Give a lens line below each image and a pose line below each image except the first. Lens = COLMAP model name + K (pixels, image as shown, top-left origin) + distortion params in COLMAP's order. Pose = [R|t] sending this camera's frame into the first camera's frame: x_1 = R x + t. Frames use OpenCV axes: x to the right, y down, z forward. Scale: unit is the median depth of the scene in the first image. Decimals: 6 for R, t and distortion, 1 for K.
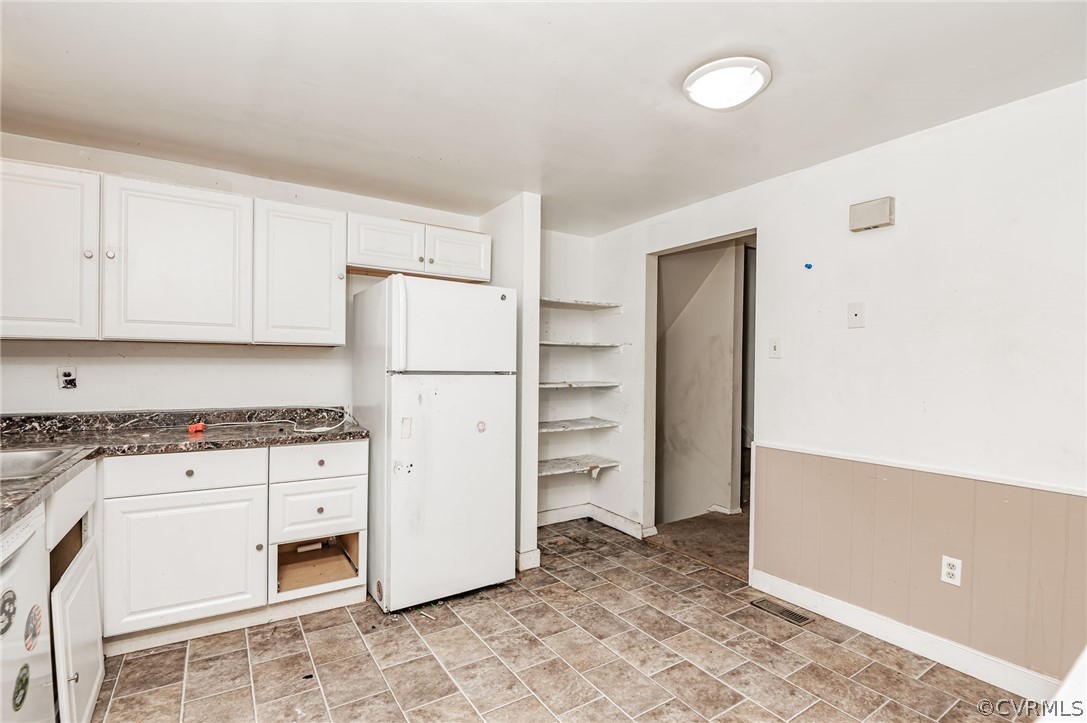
lens RADIAL K [[528.4, 0, 564.7], [0, 528.4, 365.7], [0, 0, 1]] dist [0.002997, -0.002170]
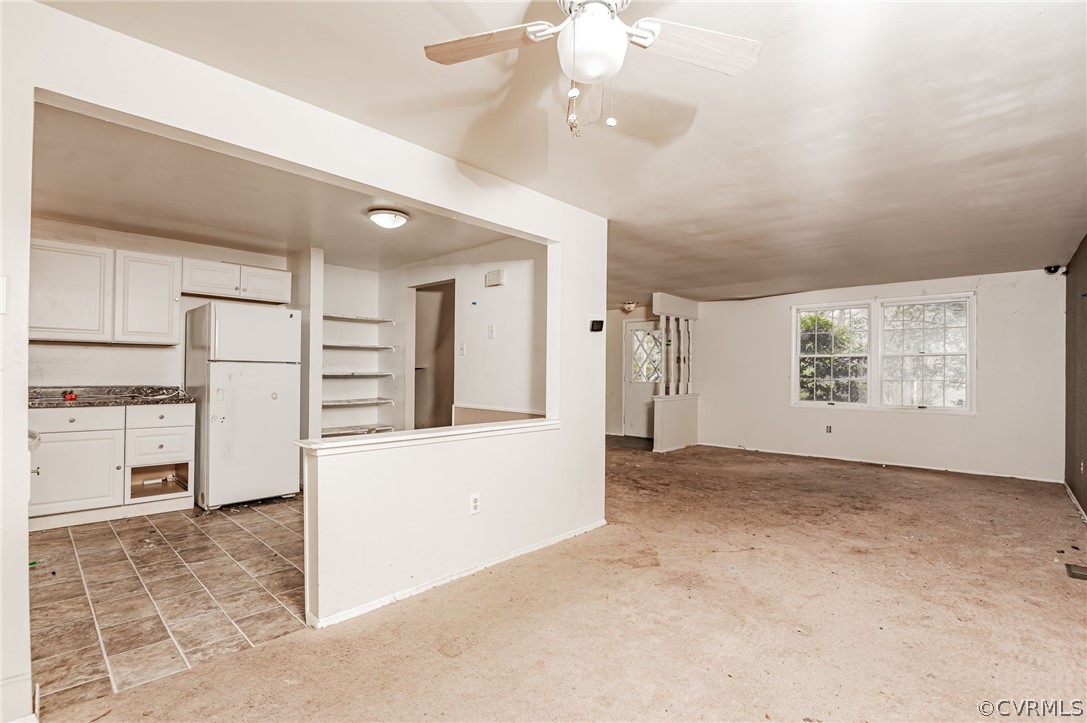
lens RADIAL K [[528.4, 0, 551.6], [0, 528.4, 367.3], [0, 0, 1]] dist [0.002997, -0.002170]
pose [[0.979555, 0.004837, 0.201120, 0.305991], [-0.004168, 0.999984, -0.003749, 0.027418], [-0.201135, 0.002834, 0.979559, -0.662886]]
